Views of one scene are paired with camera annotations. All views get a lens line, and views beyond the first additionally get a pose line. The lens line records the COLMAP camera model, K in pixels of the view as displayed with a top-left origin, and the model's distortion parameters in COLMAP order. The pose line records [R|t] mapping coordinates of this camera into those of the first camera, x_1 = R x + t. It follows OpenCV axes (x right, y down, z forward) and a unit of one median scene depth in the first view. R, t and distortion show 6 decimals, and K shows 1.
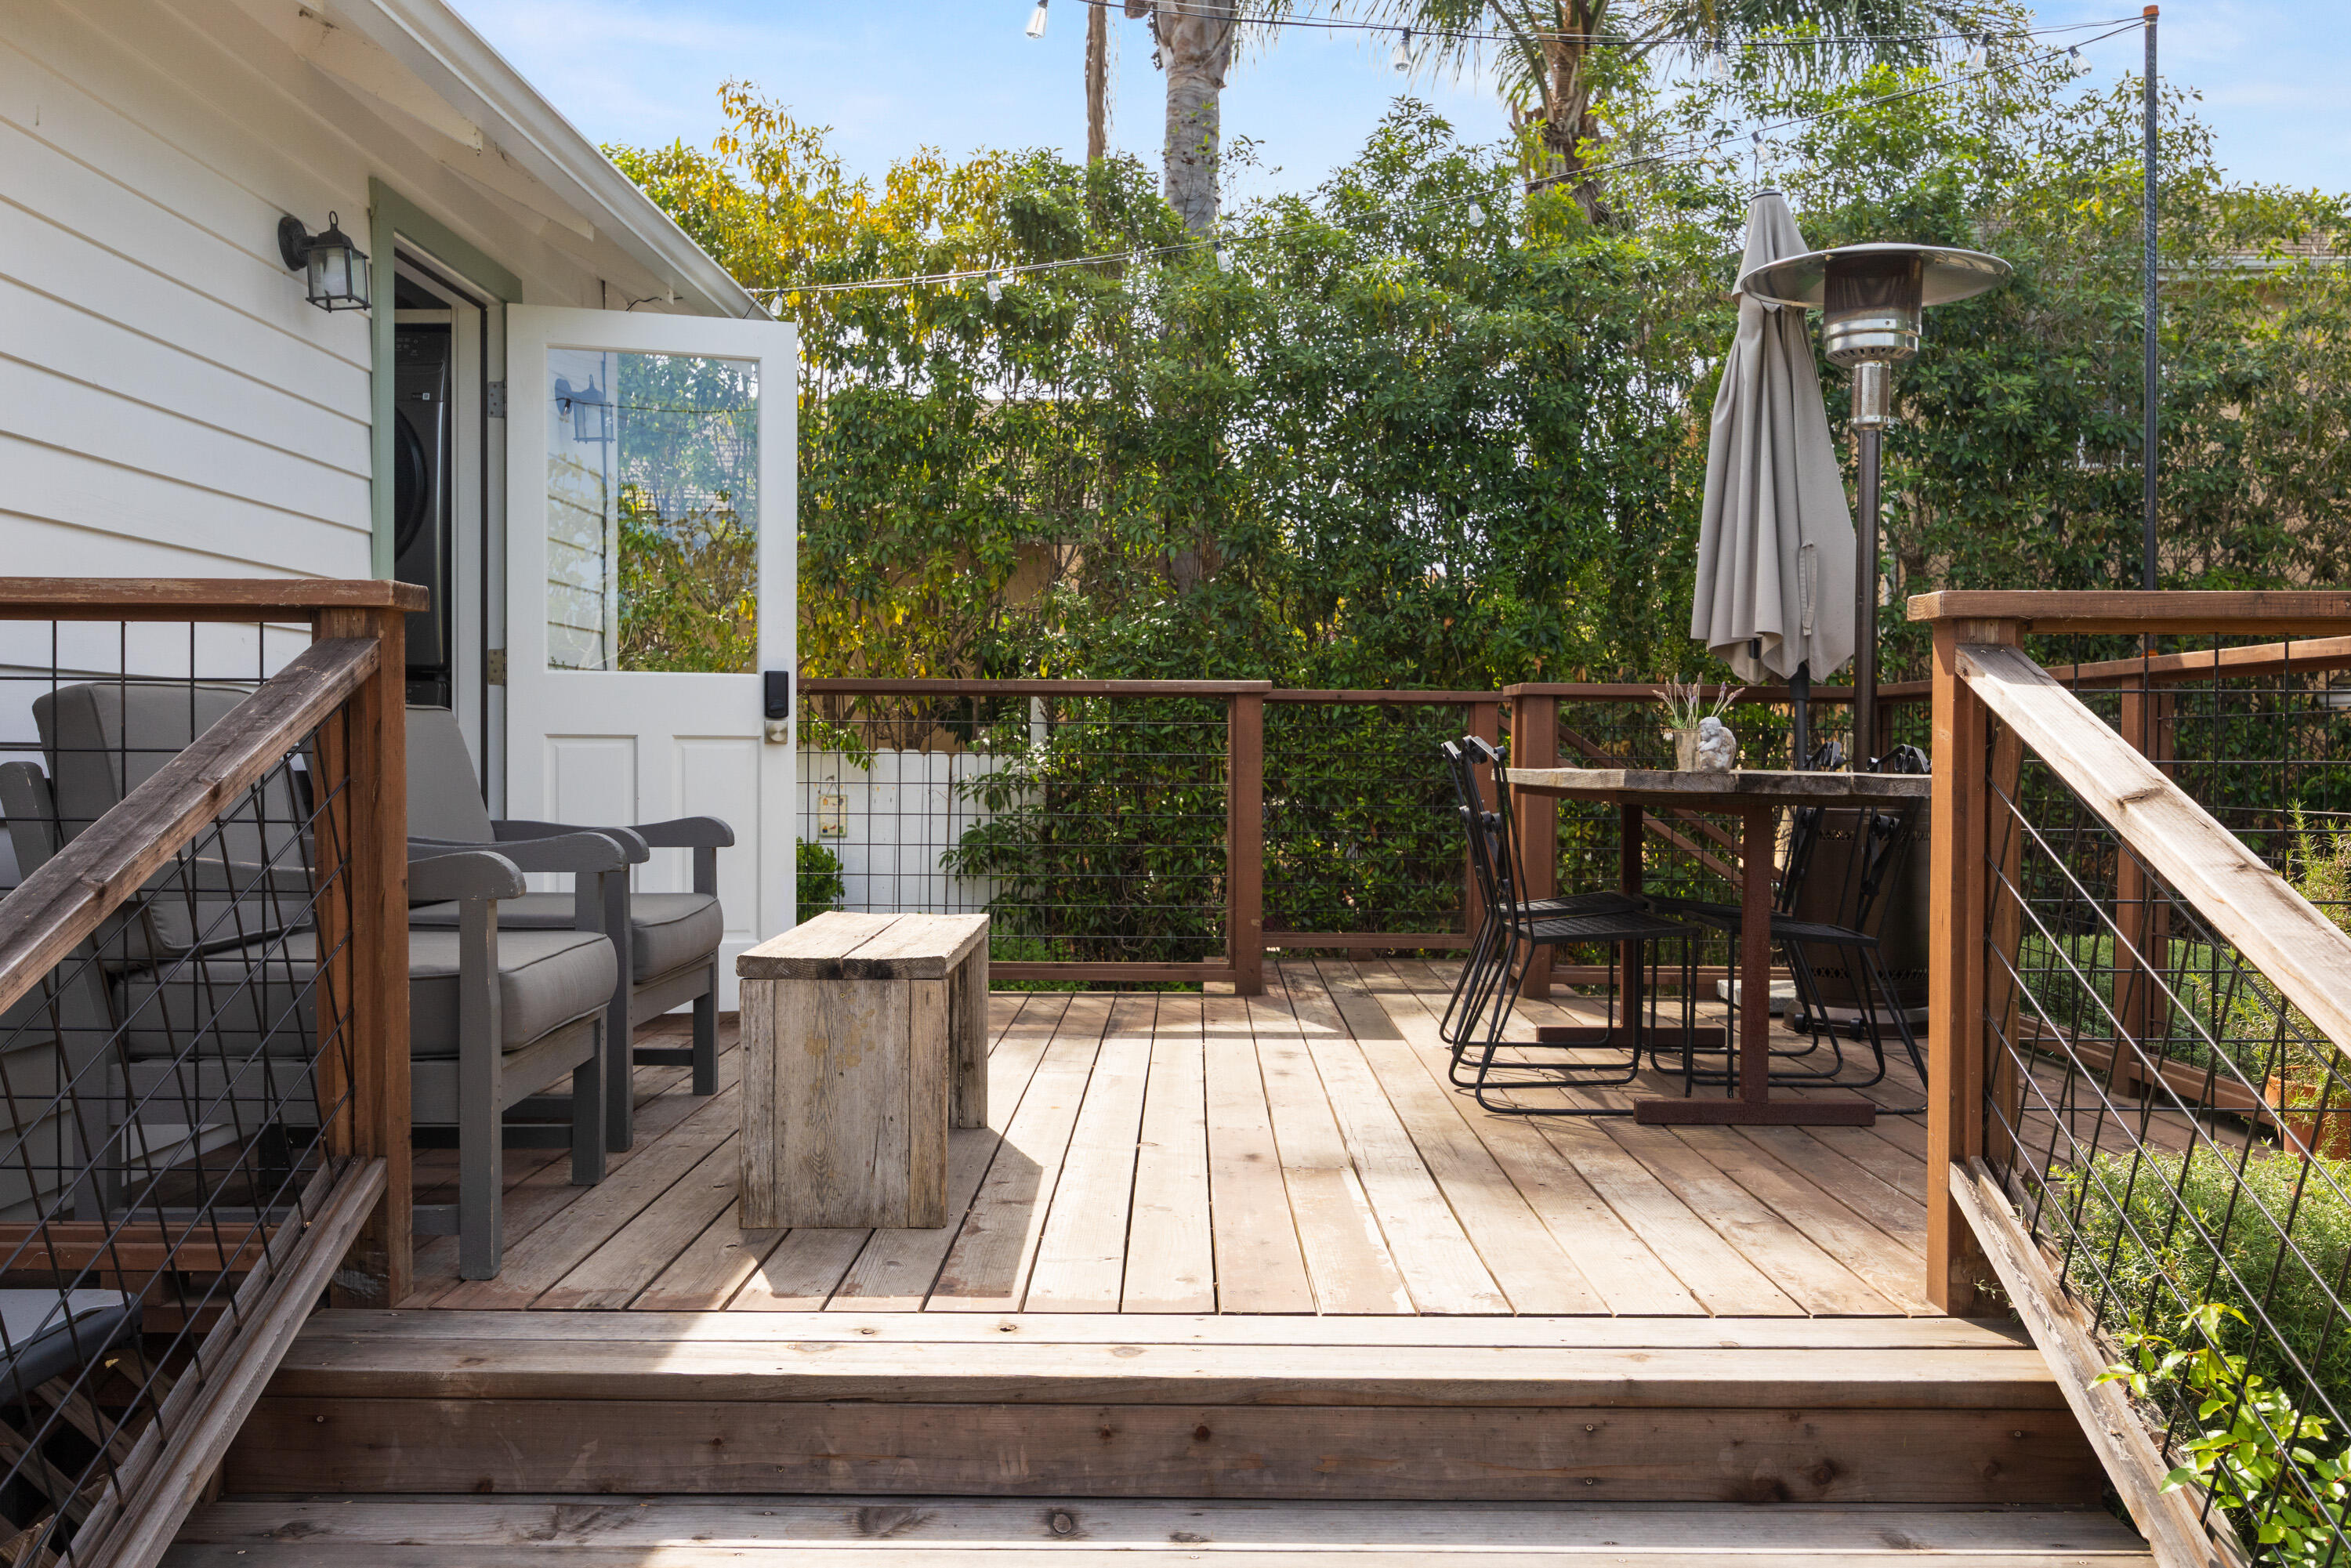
lens RADIAL K [[2028.7, 0, 1180.8], [0, 2028.7, 775.1], [0, 0, 1]] dist [0.003931, 0.007831]
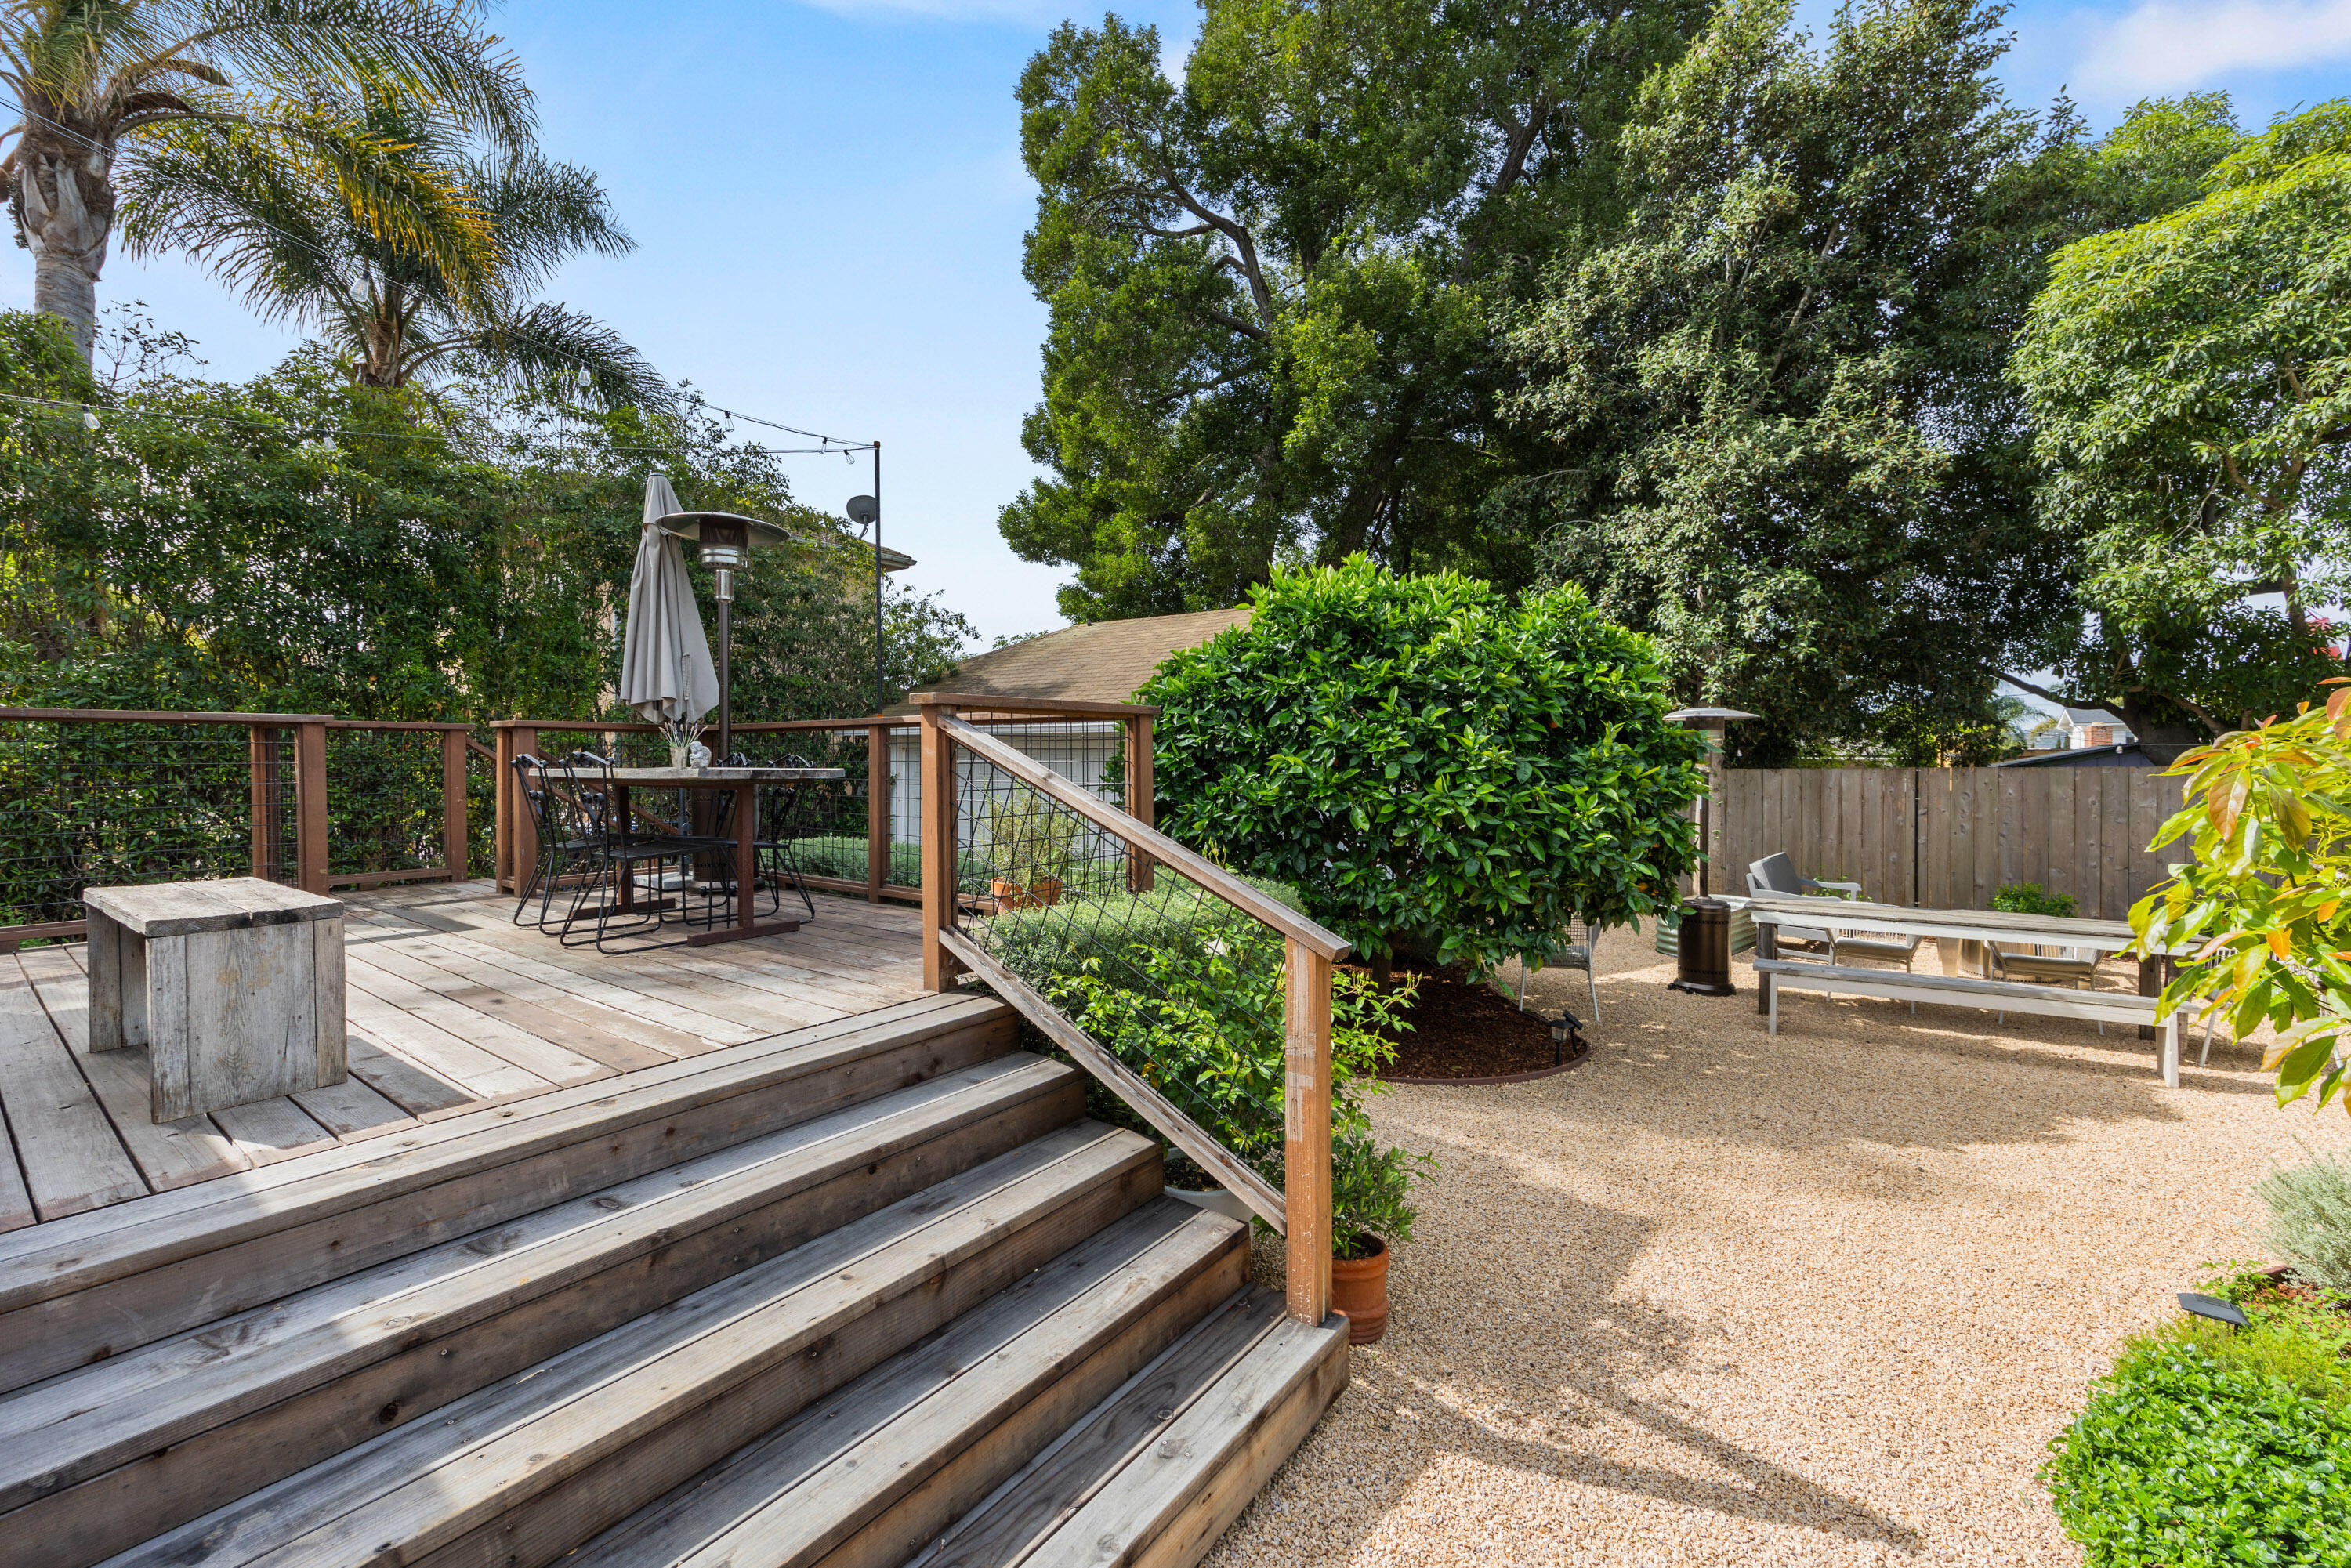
lens RADIAL K [[952.6, 0, 1181.8], [0, 952.6, 774.0], [0, 0, 1]] dist [0.001896, 0.000621]
pose [[0.600061, -0.022856, 0.799627, -0.226295], [0.015663, 0.999736, 0.016822, -0.005478], [-0.799801, 0.002430, 0.600261, 0.058014]]
